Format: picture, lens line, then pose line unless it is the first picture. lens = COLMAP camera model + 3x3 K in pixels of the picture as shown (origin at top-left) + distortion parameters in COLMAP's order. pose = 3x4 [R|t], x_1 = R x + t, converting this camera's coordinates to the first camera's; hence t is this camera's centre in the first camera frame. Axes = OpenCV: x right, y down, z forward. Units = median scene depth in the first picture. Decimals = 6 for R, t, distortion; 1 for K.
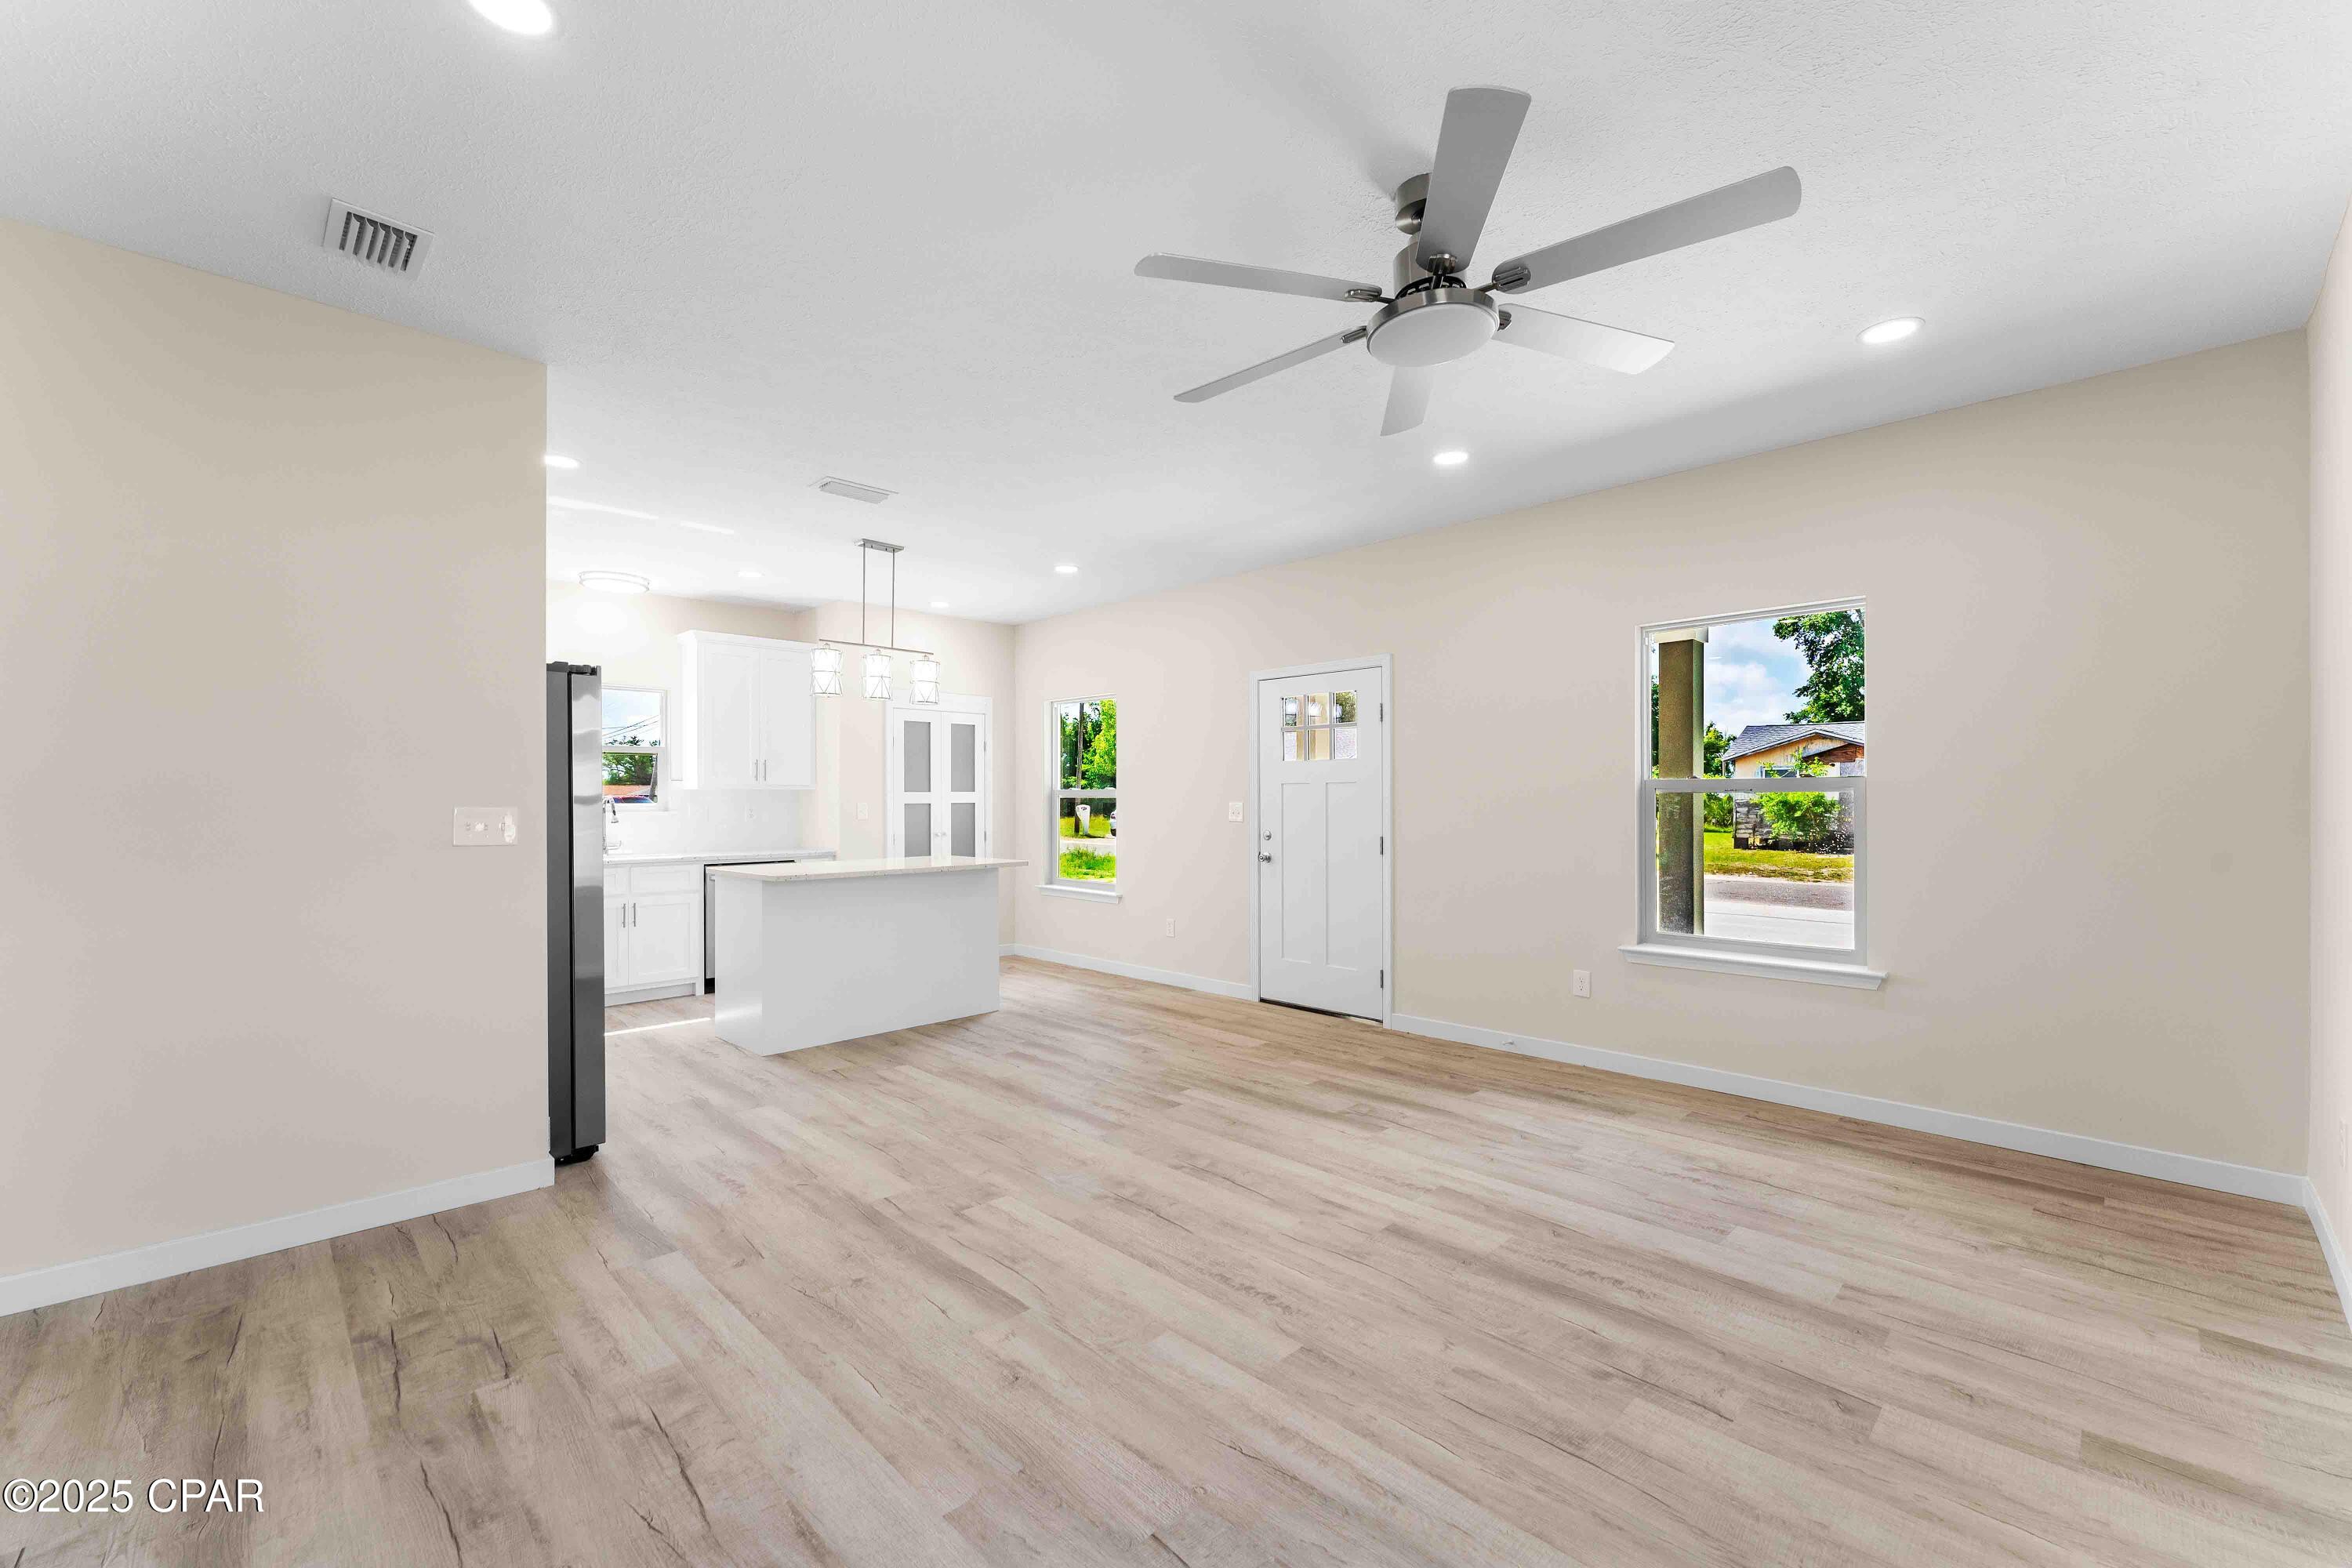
lens RADIAL K [[954.6, 0, 1186.3], [0, 954.6, 800.7], [0, 0, 1]] dist [0.000722, 0.000064]
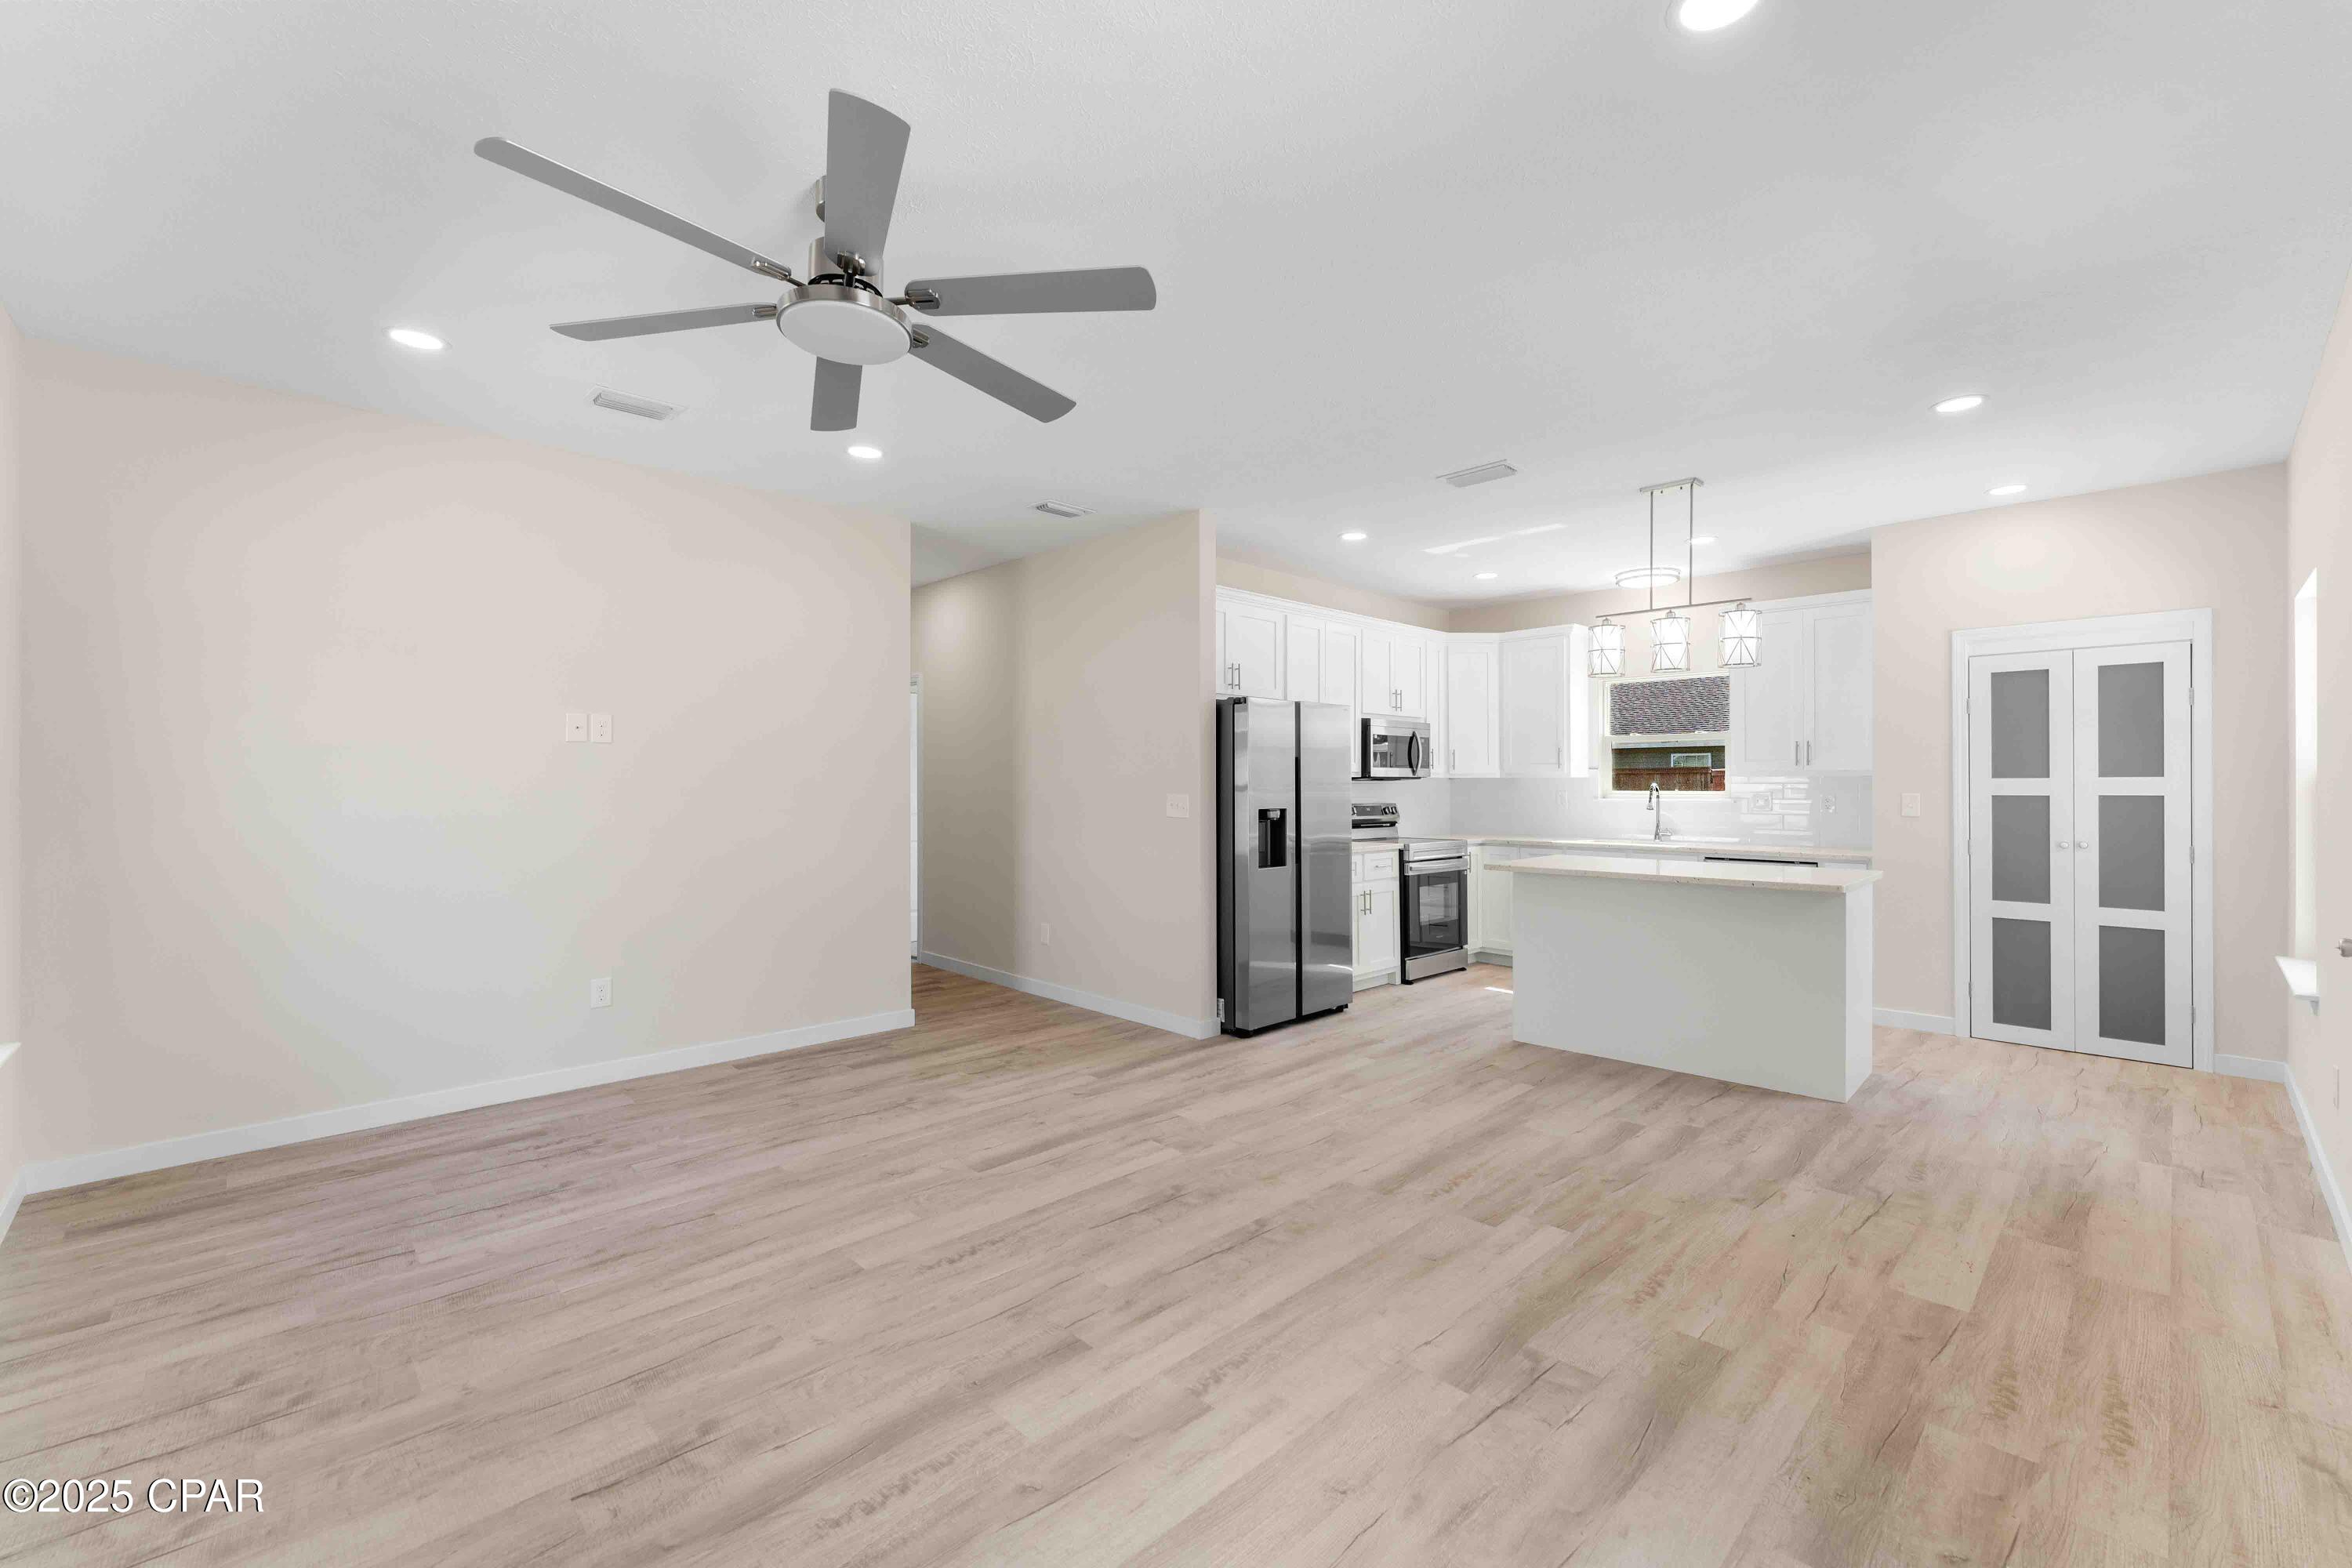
lens RADIAL K [[977.9, 0, 1176.0], [0, 977.9, 784.0], [0, 0, 1]] dist [-0.003353, 0.000349]
pose [[-0.011033, 0.004308, -0.999930, 0.784275], [-0.000261, 0.999991, 0.004311, -0.015315], [0.999939, 0.000309, -0.011032, 0.836110]]
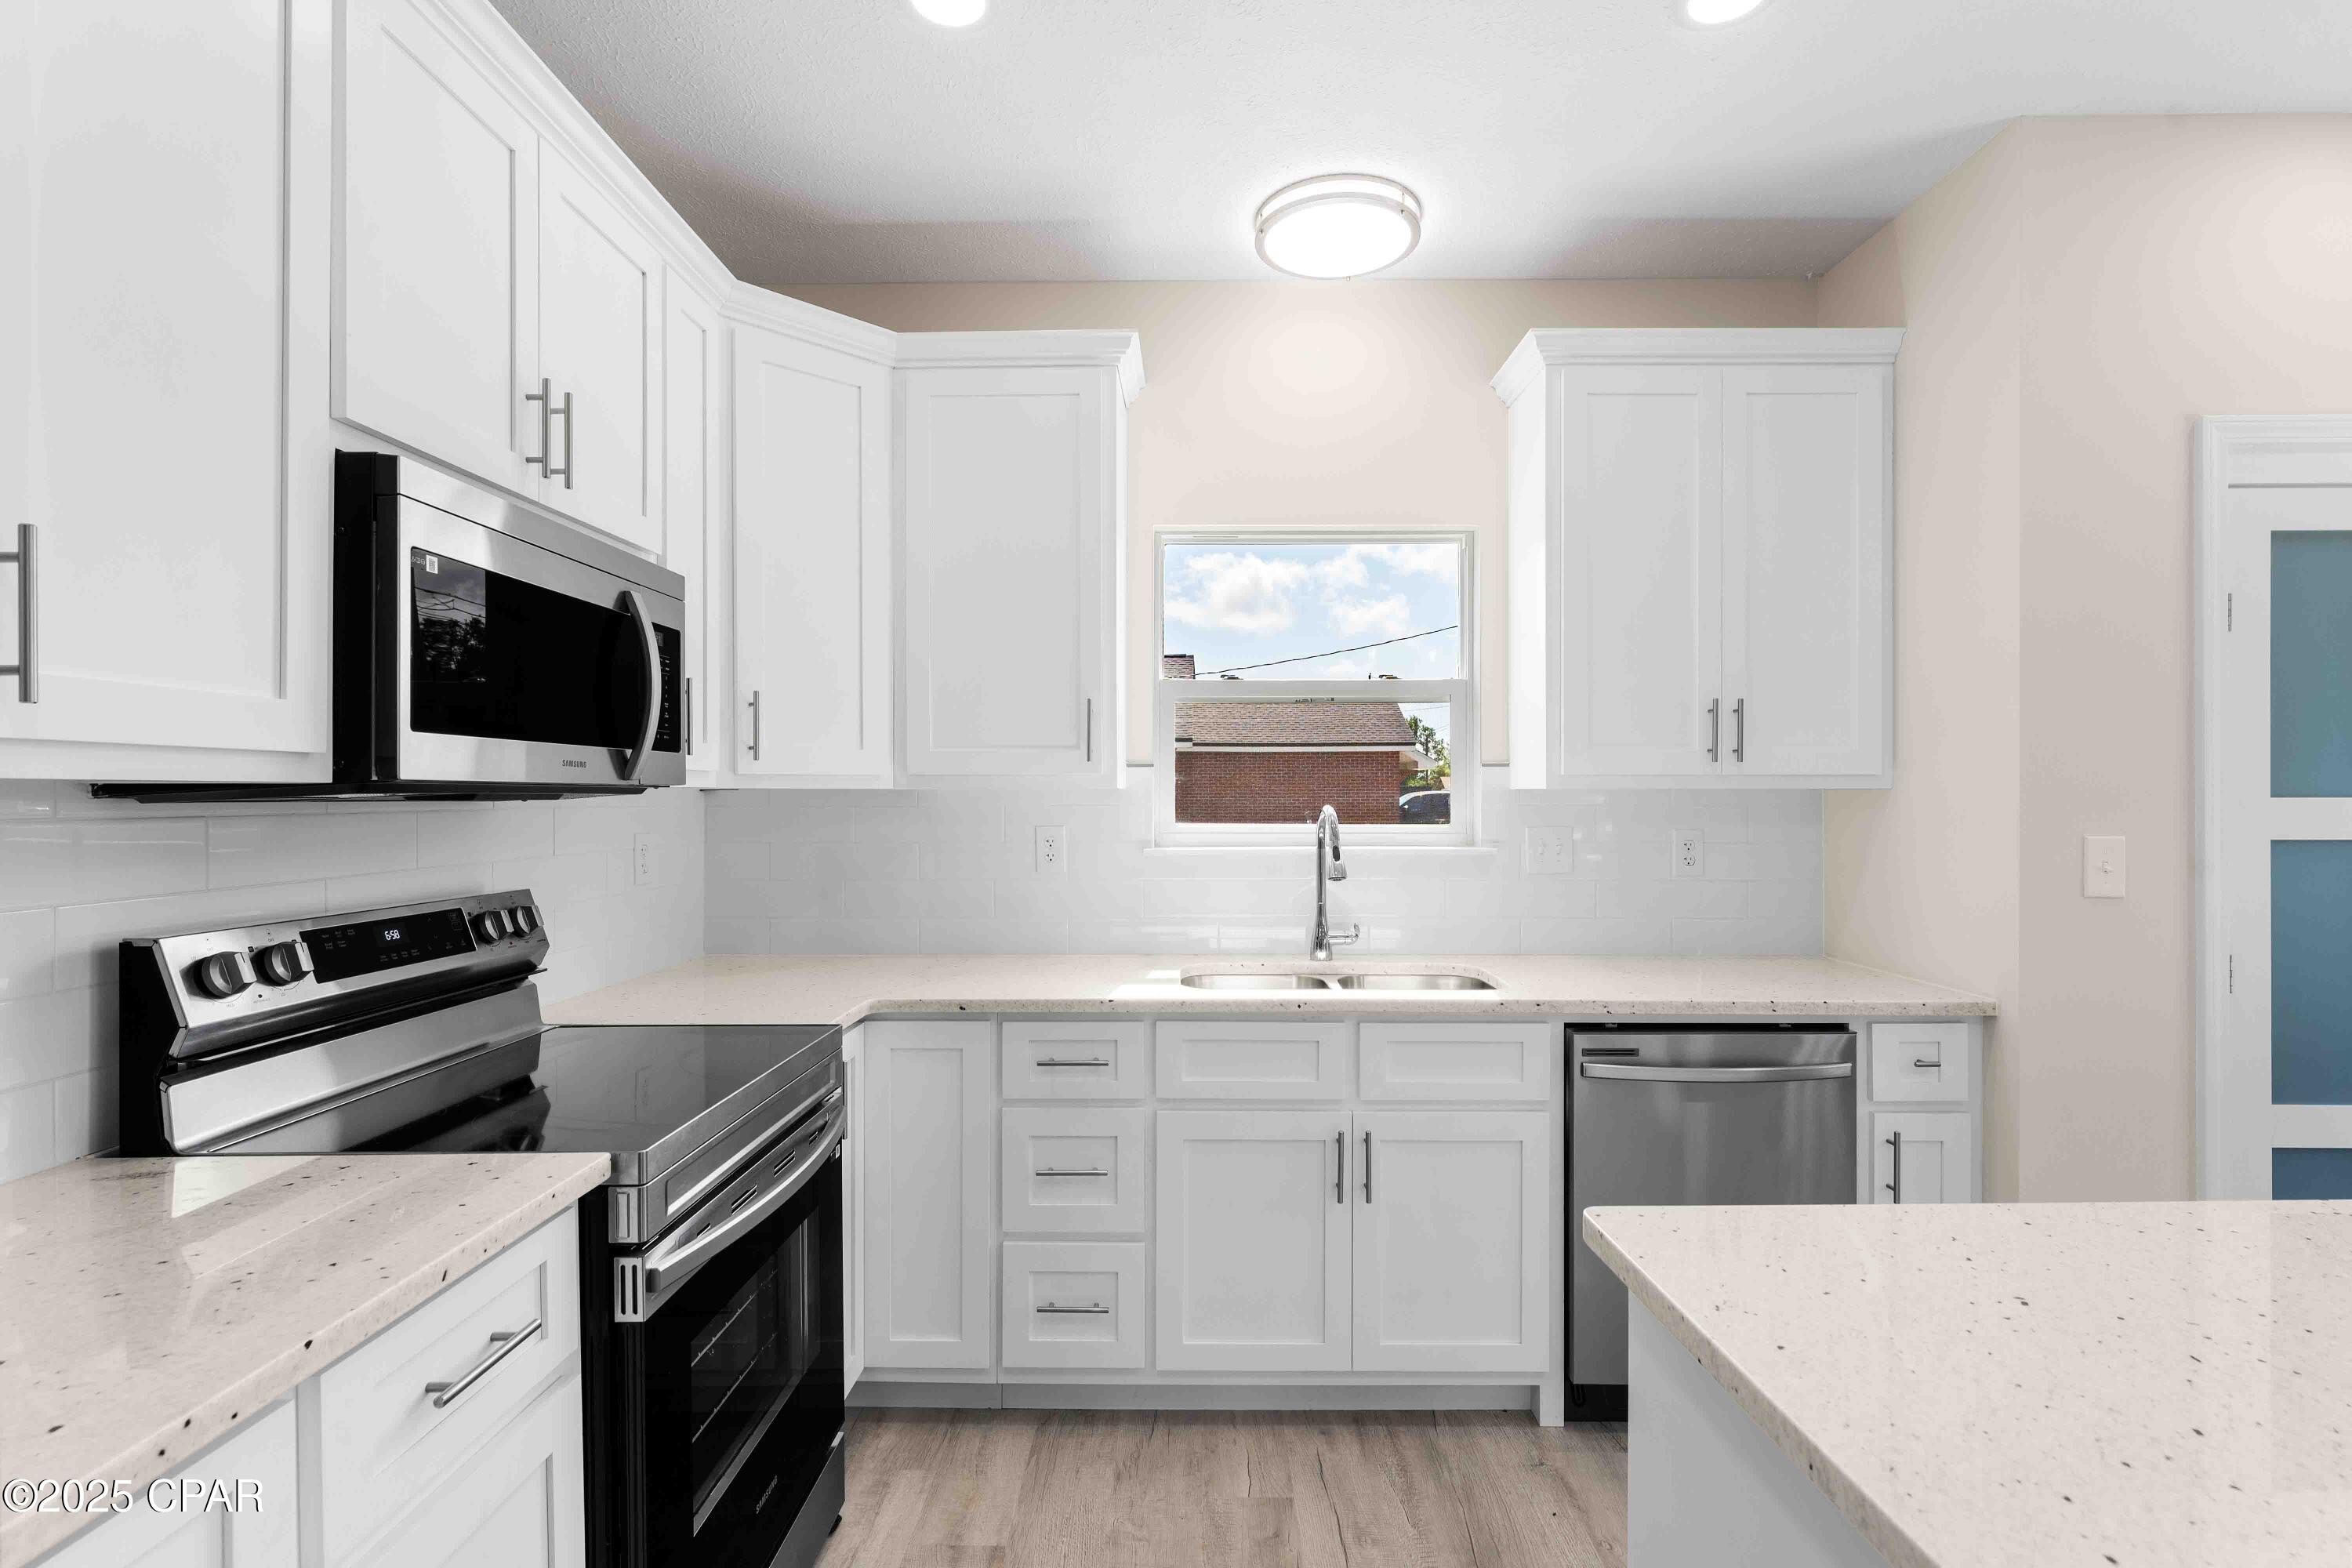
lens RADIAL K [[1109.6, 0, 1181.9], [0, 1109.6, 795.9], [0, 0, 1]] dist [-0.003442, -0.000116]
pose [[0.699276, 0.004572, -0.714837, -0.558932], [-0.003577, 0.999989, 0.002896, -0.017984], [0.714843, 0.000532, 0.699285, 1.101207]]
